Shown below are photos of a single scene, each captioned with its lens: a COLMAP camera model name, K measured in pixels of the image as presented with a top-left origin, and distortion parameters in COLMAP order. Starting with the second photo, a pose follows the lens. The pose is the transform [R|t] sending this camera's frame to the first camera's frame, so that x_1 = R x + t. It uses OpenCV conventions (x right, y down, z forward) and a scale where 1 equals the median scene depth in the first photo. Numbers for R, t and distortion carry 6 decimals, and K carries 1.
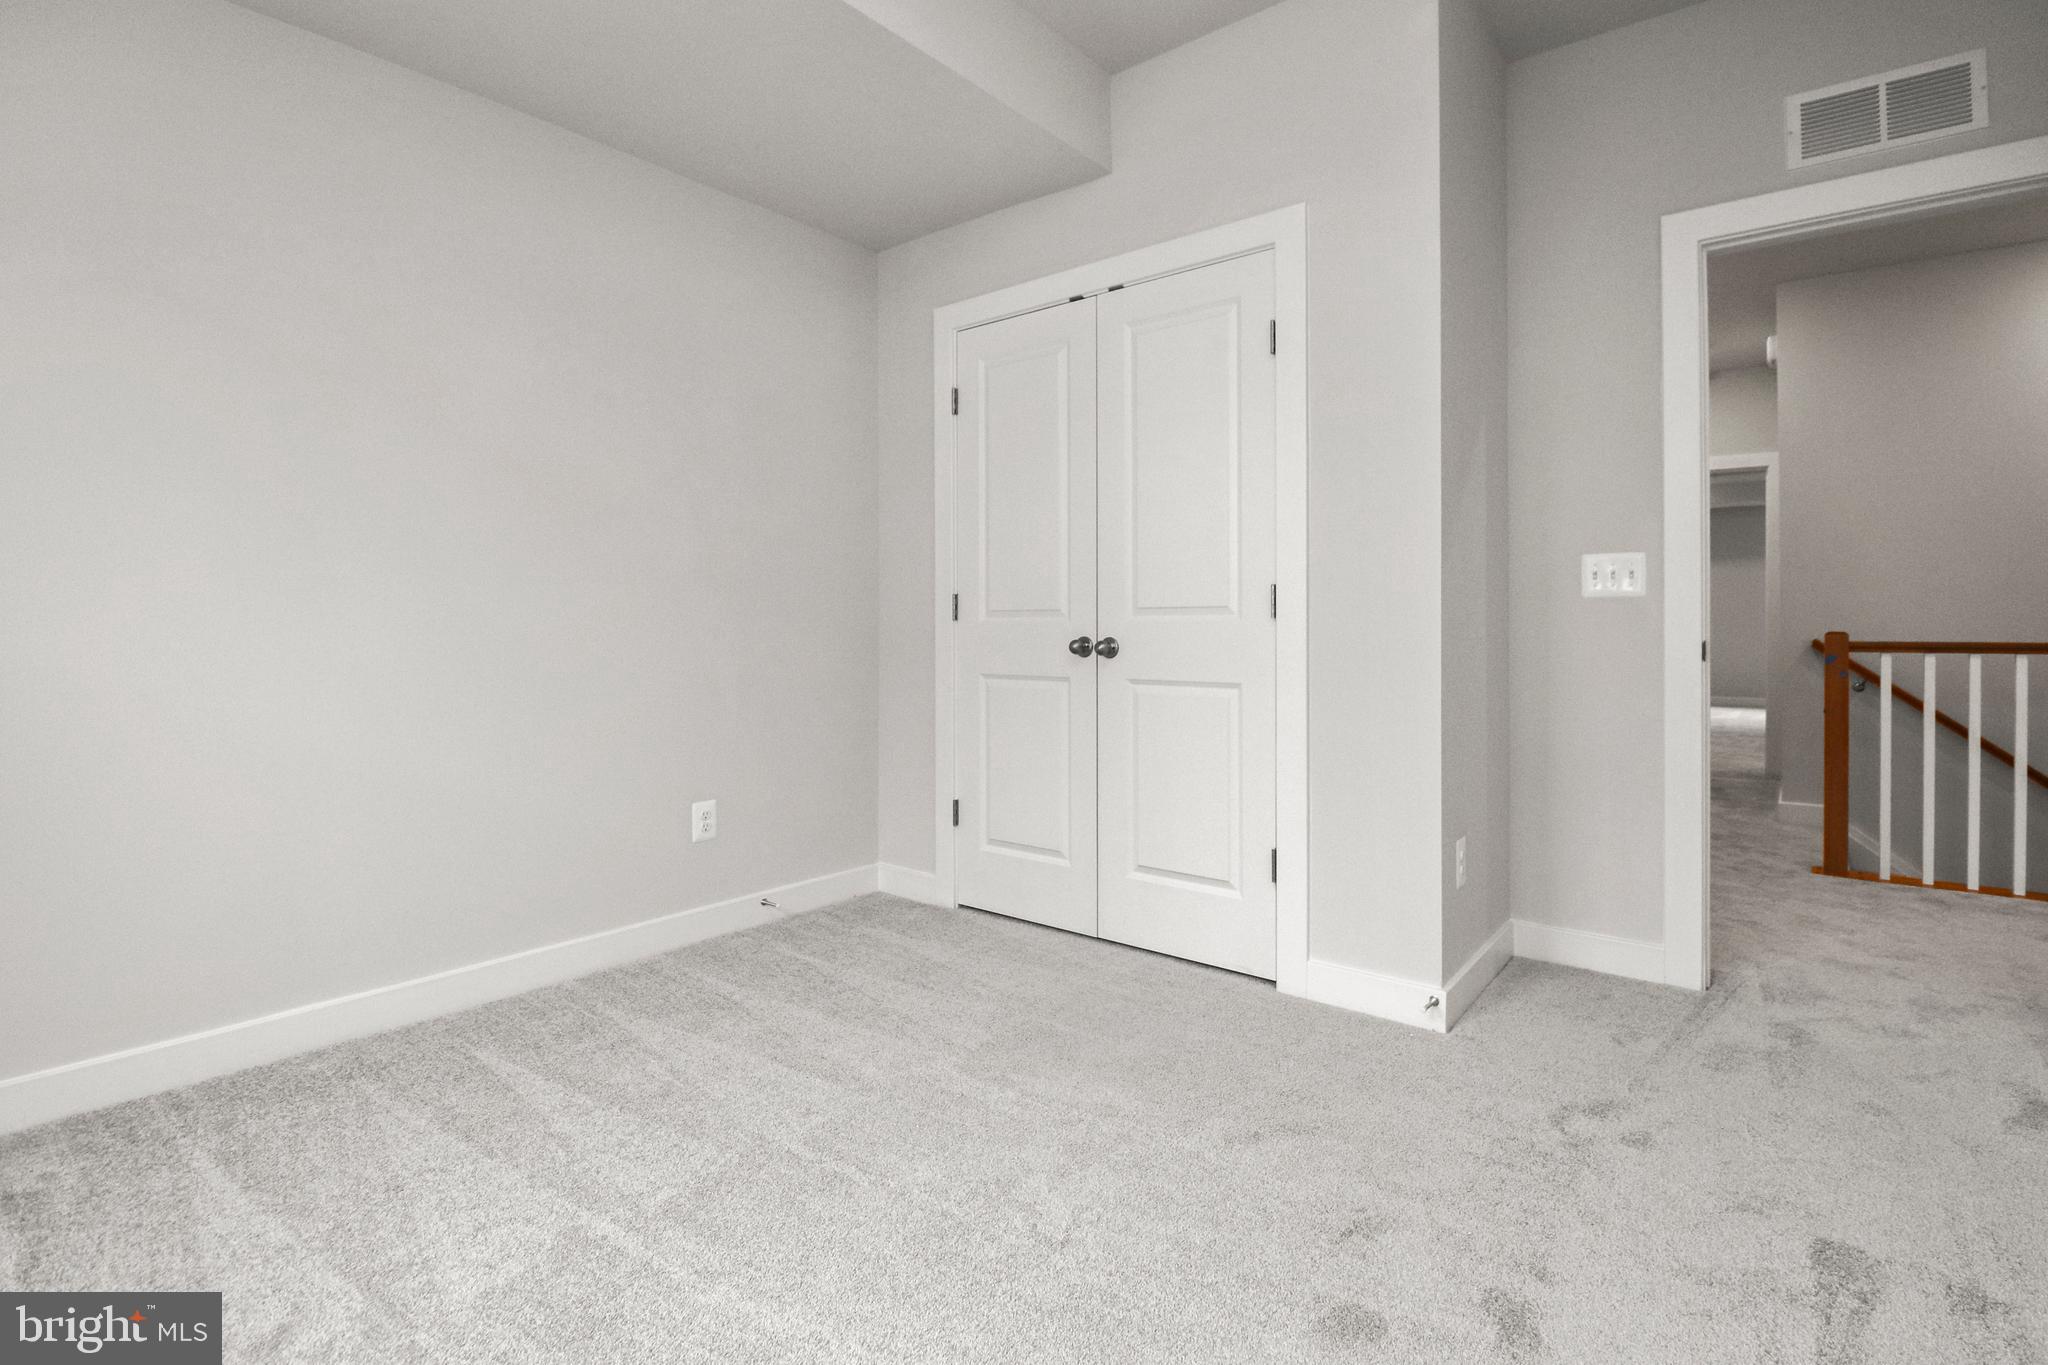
lens RADIAL K [[964.6, 0, 952.7], [0, 964.6, 637.0], [0, 0, 1]] dist [-0.002902, -0.002740]
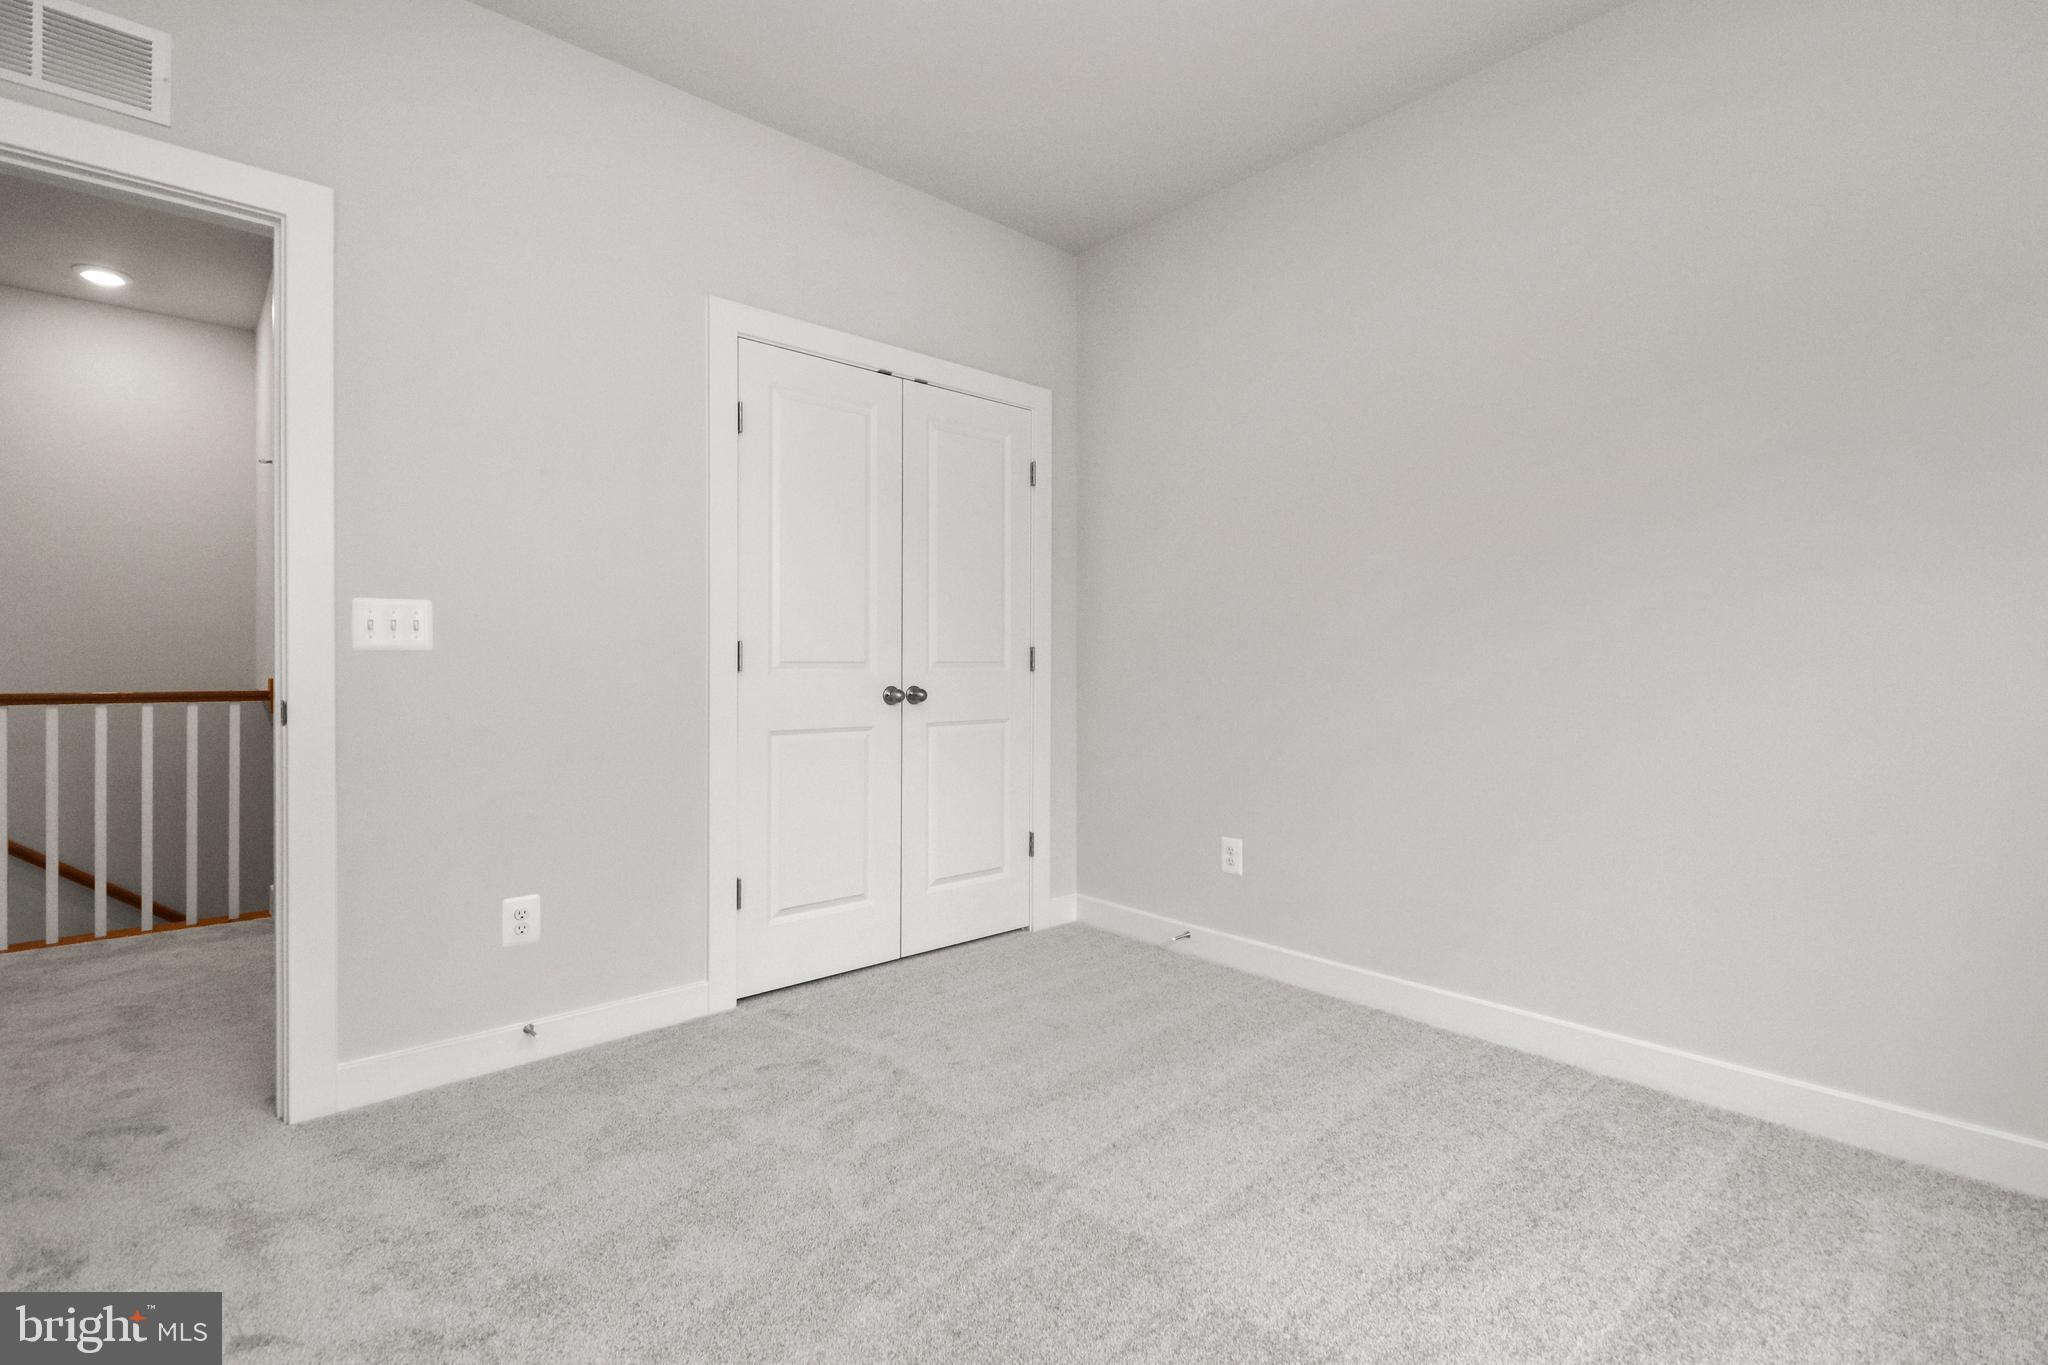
lens RADIAL K [[964.6, 0, 1030.4], [0, 964.6, 670.7], [0, 0, 1]] dist [-0.002902, -0.002740]
pose [[0.083811, 0.004293, 0.996472, -0.930861], [0.011762, 0.999917, -0.005297, -0.009909], [-0.996412, 0.012164, 0.083754, 0.746275]]
